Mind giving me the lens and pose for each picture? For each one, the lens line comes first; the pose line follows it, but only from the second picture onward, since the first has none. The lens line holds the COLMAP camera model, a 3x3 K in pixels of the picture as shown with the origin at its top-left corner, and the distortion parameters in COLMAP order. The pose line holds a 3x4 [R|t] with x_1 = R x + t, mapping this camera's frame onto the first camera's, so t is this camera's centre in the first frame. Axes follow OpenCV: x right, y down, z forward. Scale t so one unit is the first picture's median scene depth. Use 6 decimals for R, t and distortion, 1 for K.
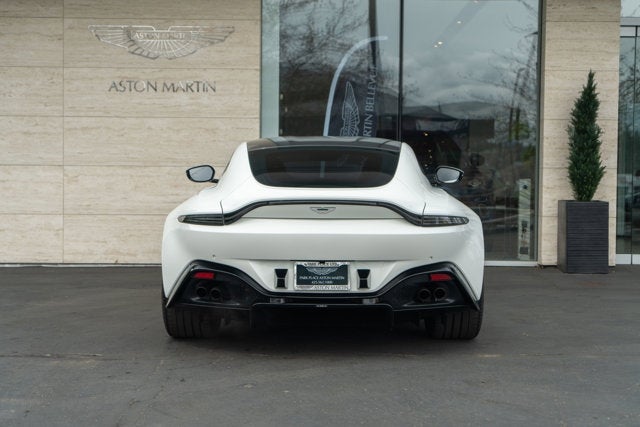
lens RADIAL K [[1018.7, 0, 321.5], [0, 1018.7, 214.5], [0, 0, 1]] dist [0.033644, 0.090872]
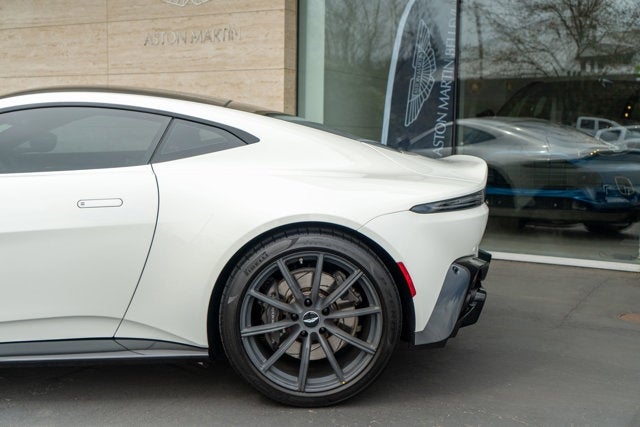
lens RADIAL K [[822.1, 0, 319.8], [0, 822.1, 212.9], [0, 0, 1]] dist [0.012494, 0.029059]
pose [[0.869283, 0.049300, -0.491849, 0.302362], [-0.019575, 0.997667, 0.065404, -0.021364], [0.493926, -0.047226, 0.868220, 0.424996]]
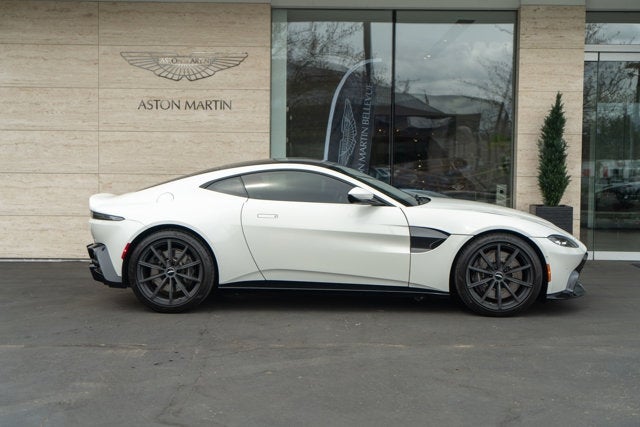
lens RADIAL K [[967.0, 0, 318.6], [0, 967.0, 215.5], [0, 0, 1]] dist [0.015791, 0.098199]
pose [[0.999999, 0.001319, -0.000053, -0.005479], [-0.001317, 0.999784, 0.020740, -0.023958], [0.000080, -0.020739, 0.999785, -0.089038]]
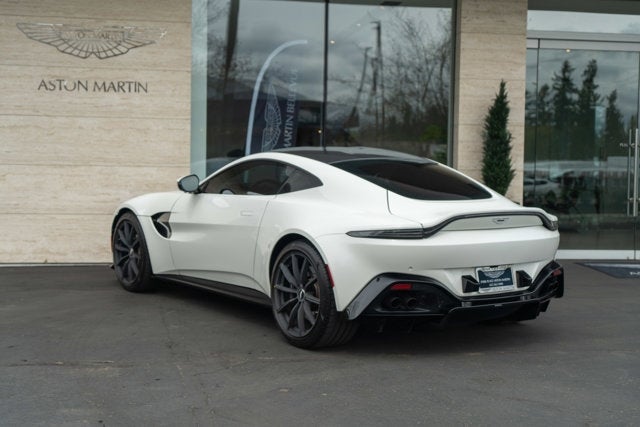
lens RADIAL K [[1018.7, 0, 321.5], [0, 1018.7, 214.5], [0, 0, 1]] dist [0.033644, 0.090872]
pose [[0.985653, -0.000988, 0.168780, -0.104490], [-0.001901, 0.999854, 0.016957, -0.016696], [-0.168773, -0.017034, 0.985508, -0.029172]]
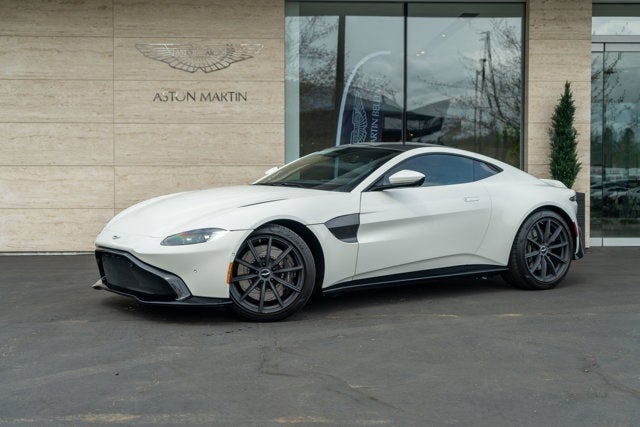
lens RADIAL K [[998.3, 0, 320.8], [0, 998.3, 213.5], [0, 0, 1]] dist [0.037026, 0.039877]
pose [[0.998689, -0.010612, 0.050086, -0.078028], [0.010370, 0.999933, 0.005088, 0.002127], [-0.050137, -0.004562, 0.998732, -0.132986]]
